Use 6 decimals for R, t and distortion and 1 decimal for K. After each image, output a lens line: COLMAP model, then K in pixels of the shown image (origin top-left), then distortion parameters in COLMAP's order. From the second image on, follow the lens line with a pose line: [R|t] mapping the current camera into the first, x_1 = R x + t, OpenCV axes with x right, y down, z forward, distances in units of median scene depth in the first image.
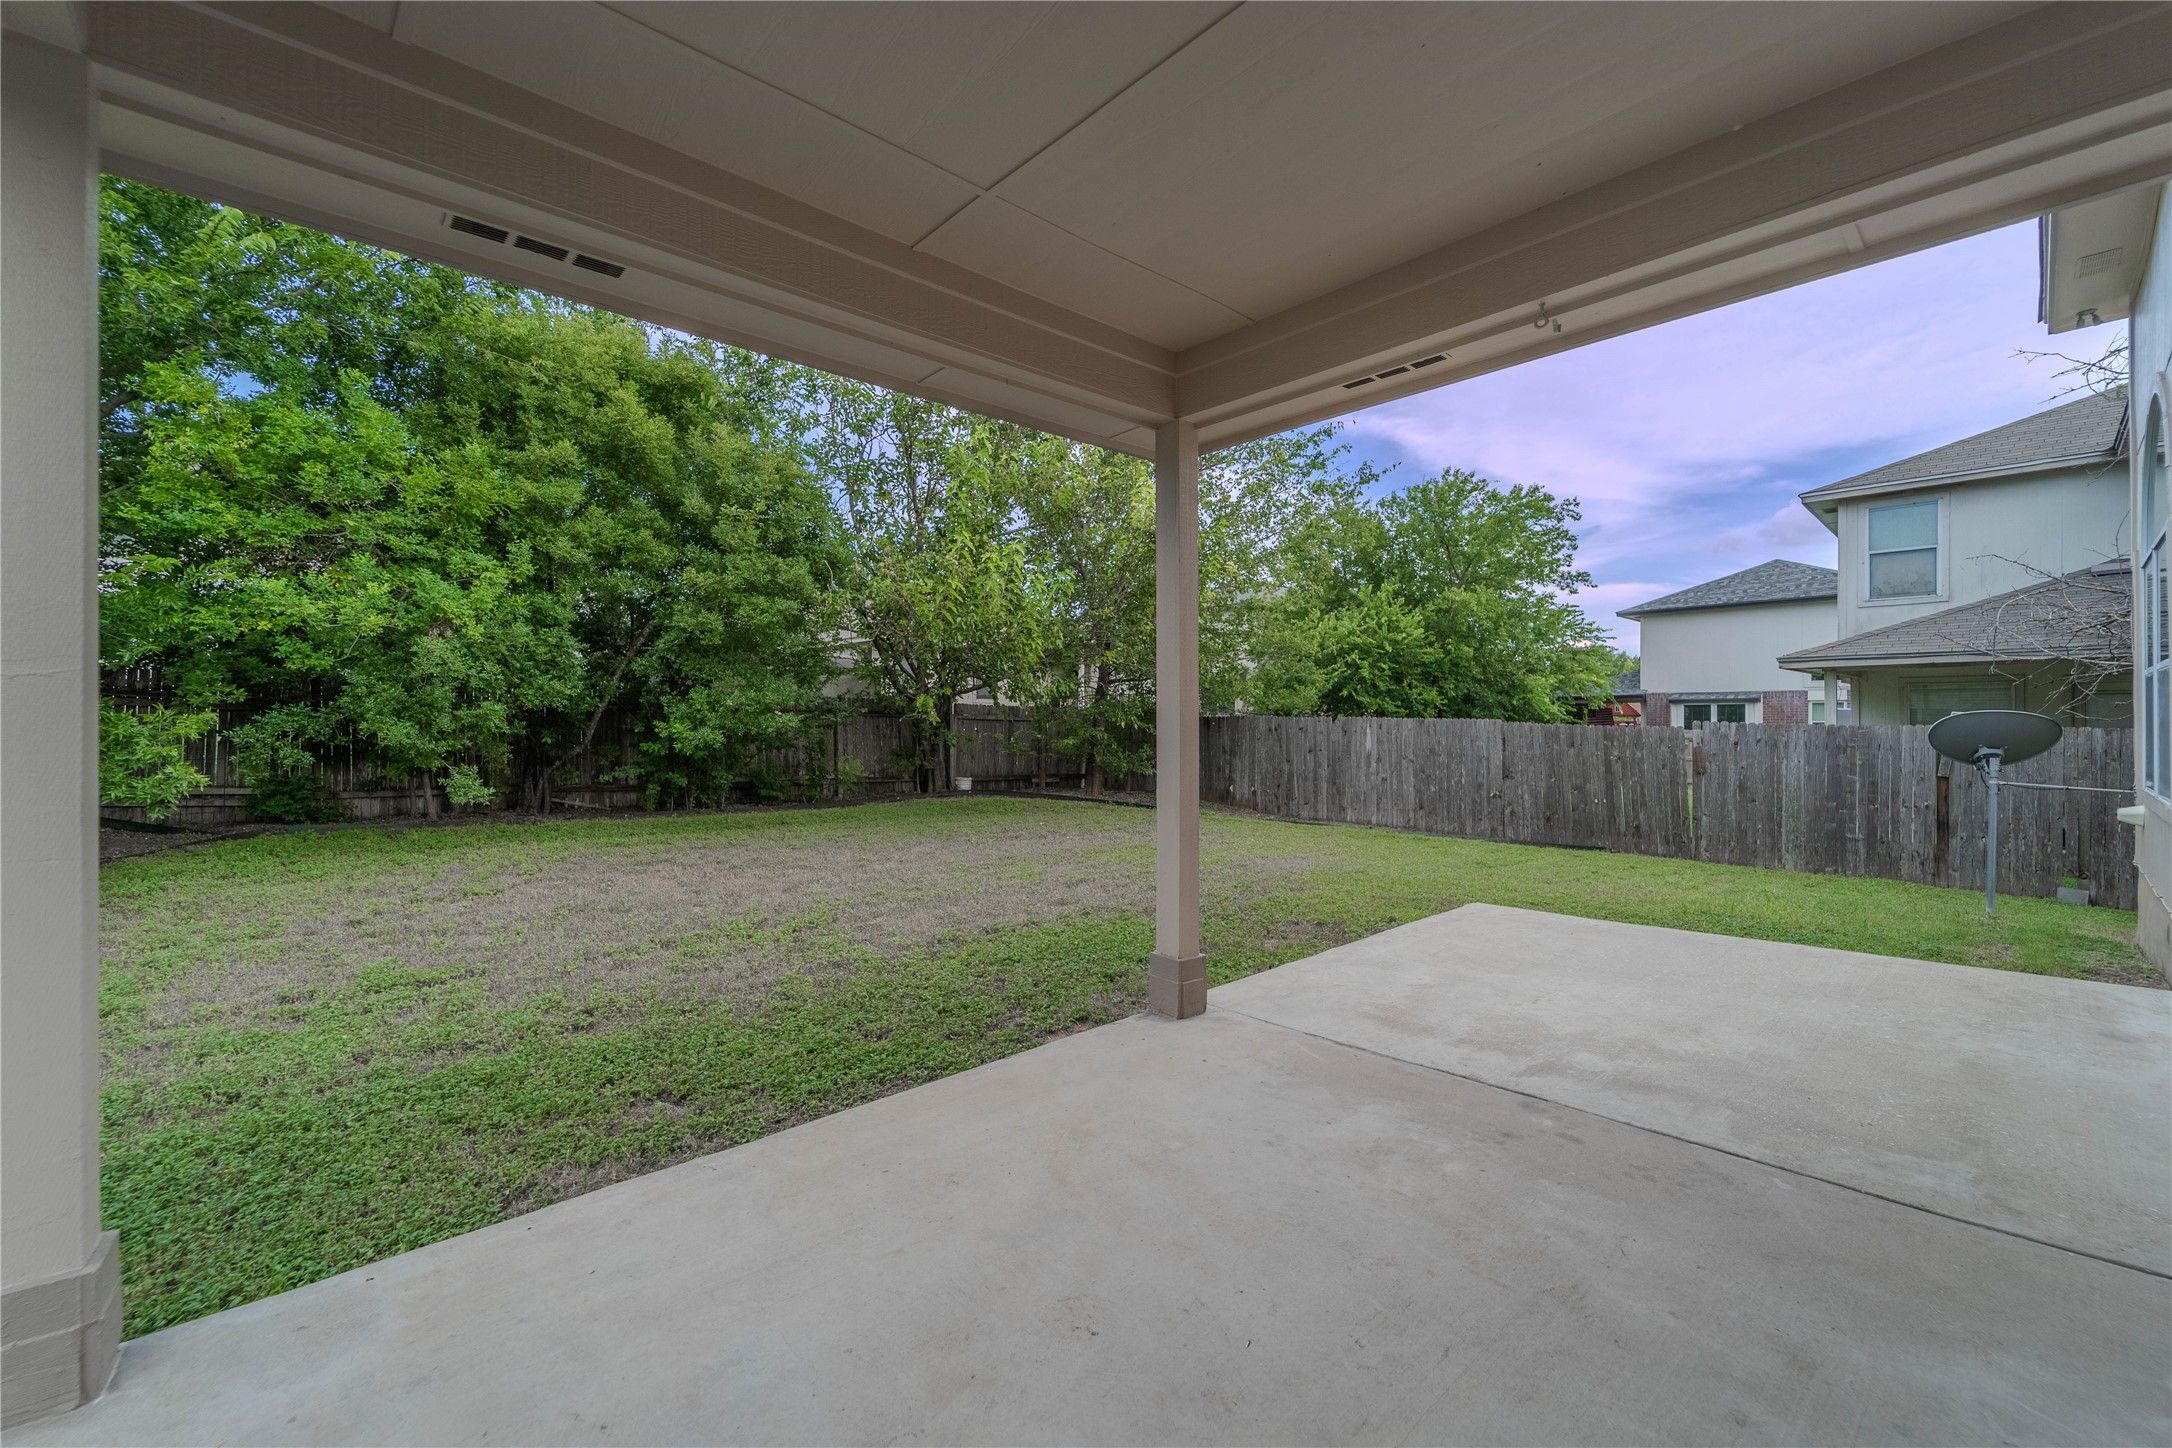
lens RADIAL K [[877.9, 0, 1089.4], [0, 877.9, 723.1], [0, 0, 1]] dist [0.000416, -0.000714]
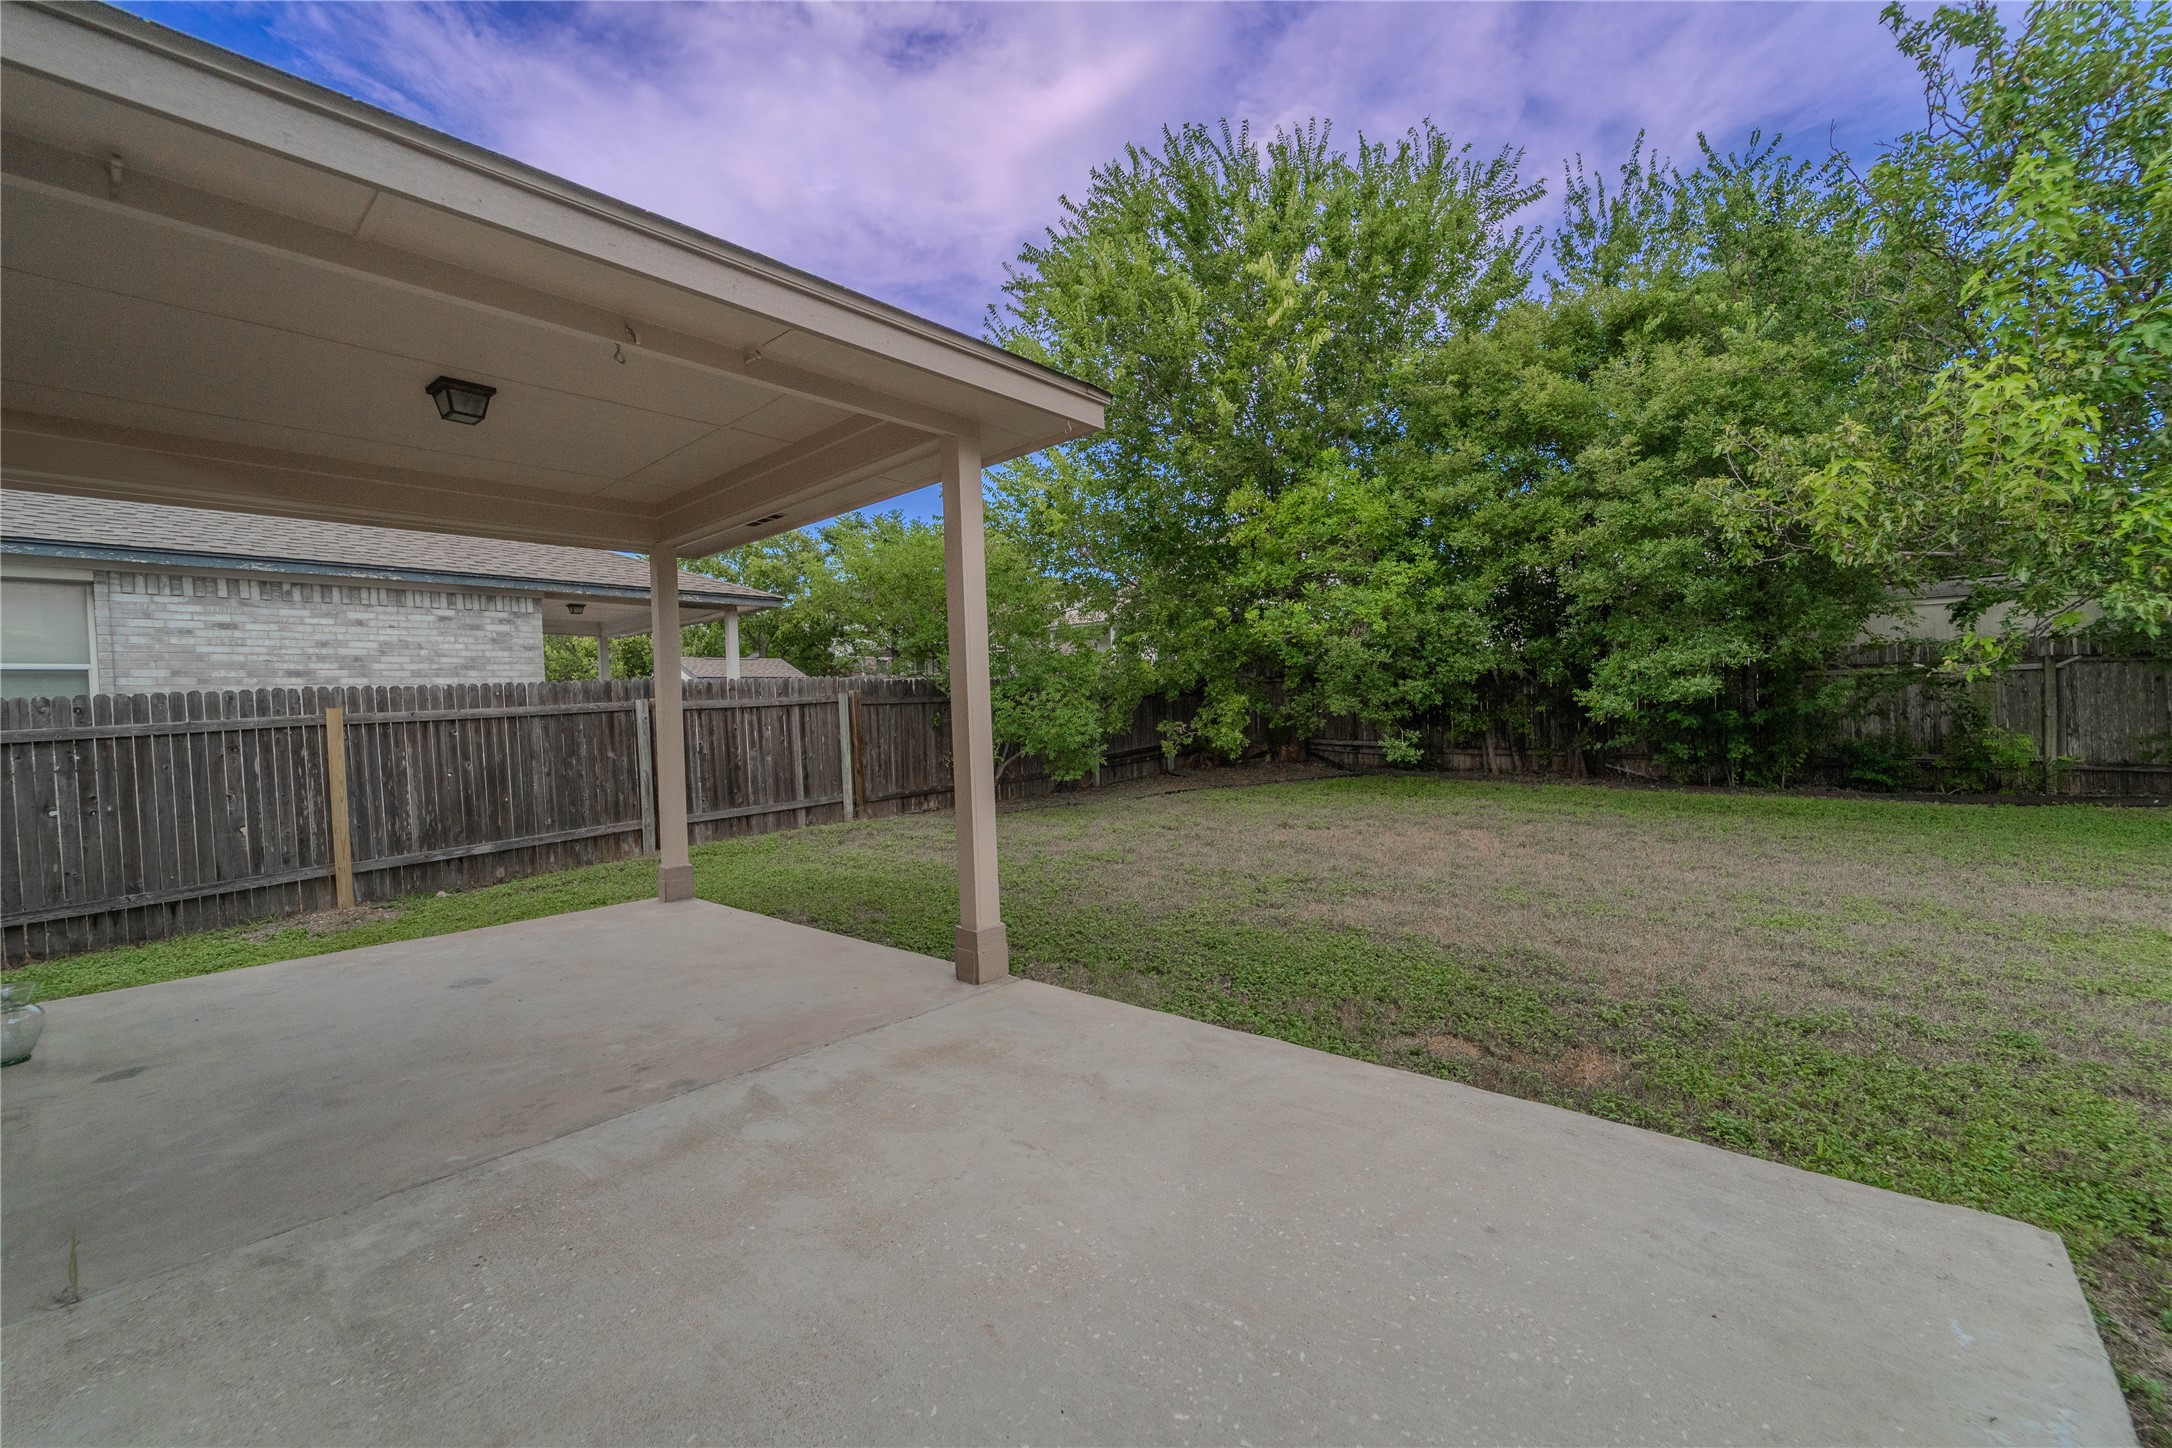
lens RADIAL K [[877.9, 0, 1089.4], [0, 877.9, 723.1], [0, 0, 1]] dist [0.000416, -0.000714]
pose [[0.112022, 0.013715, -0.993611, 1.349870], [0.033616, 0.999280, 0.017583, 0.000272], [0.993137, -0.035371, 0.111480, 1.163110]]
